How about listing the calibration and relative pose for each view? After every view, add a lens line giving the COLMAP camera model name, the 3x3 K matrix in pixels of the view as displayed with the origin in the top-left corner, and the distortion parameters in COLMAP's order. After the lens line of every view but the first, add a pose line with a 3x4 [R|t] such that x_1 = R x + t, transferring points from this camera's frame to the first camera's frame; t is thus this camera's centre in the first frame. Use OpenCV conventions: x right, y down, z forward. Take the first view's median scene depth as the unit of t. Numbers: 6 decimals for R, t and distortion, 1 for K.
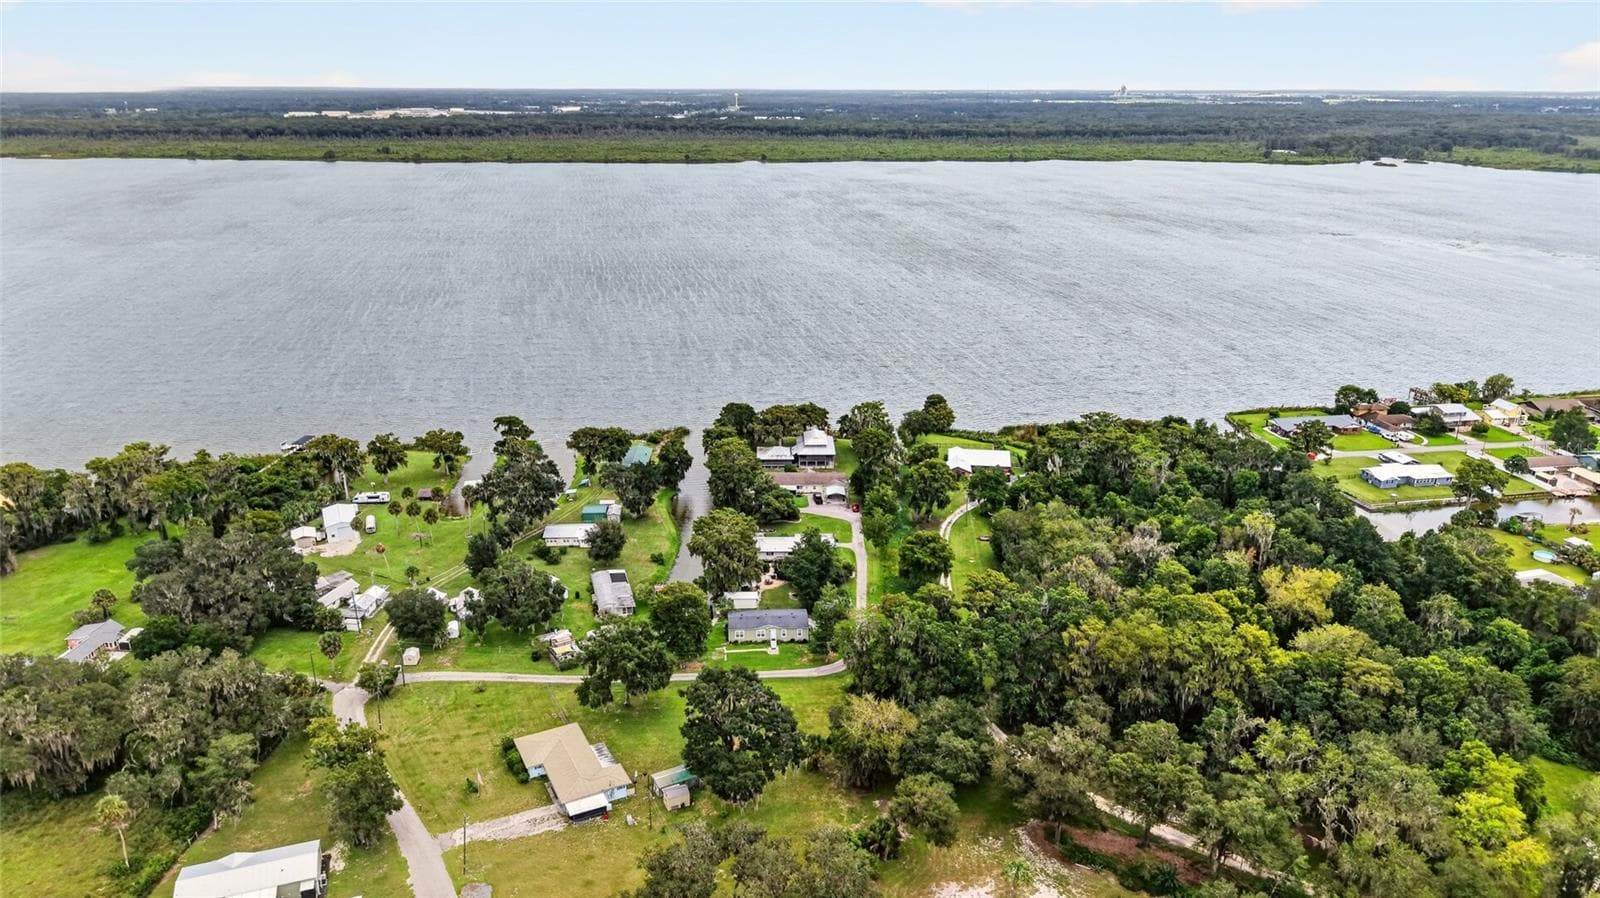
lens RADIAL K [[1093.1, 0, 800.0], [0, 1093.1, 449.0], [0, 0, 1]] dist [0.002128, -0.005904]
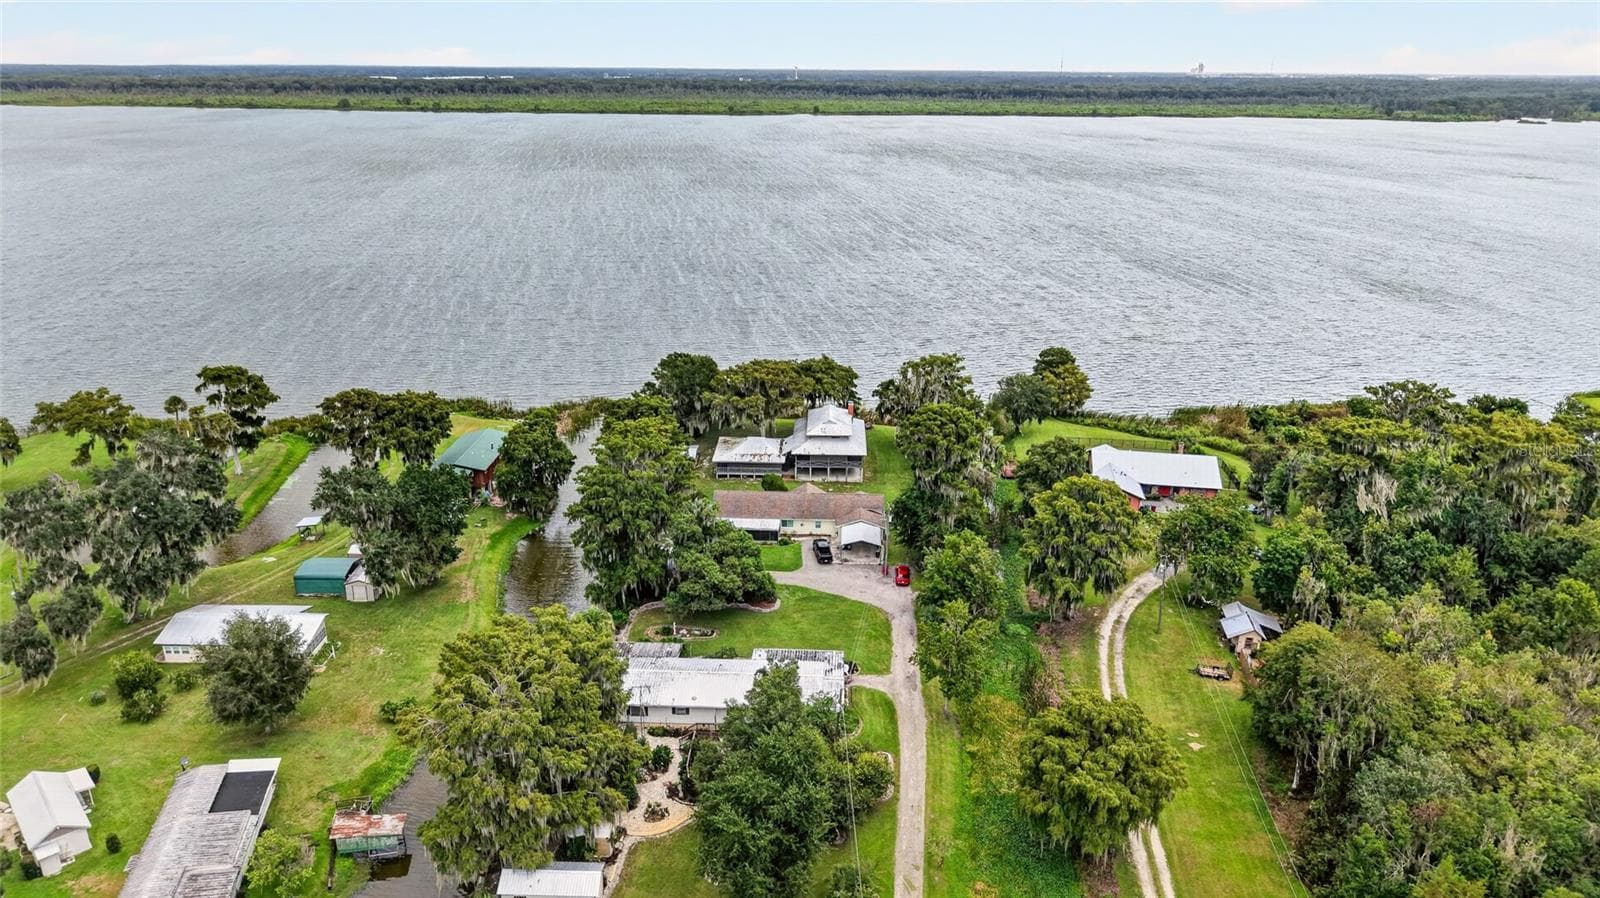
lens RADIAL K [[1093.1, 0, 800.0], [0, 1093.1, 449.0], [0, 0, 1]] dist [0.002128, -0.005904]
pose [[0.998453, 0.022749, -0.050739, 0.027130], [-0.022043, 0.999653, 0.014433, -0.004521], [0.051050, -0.013292, 0.998608, 0.488687]]
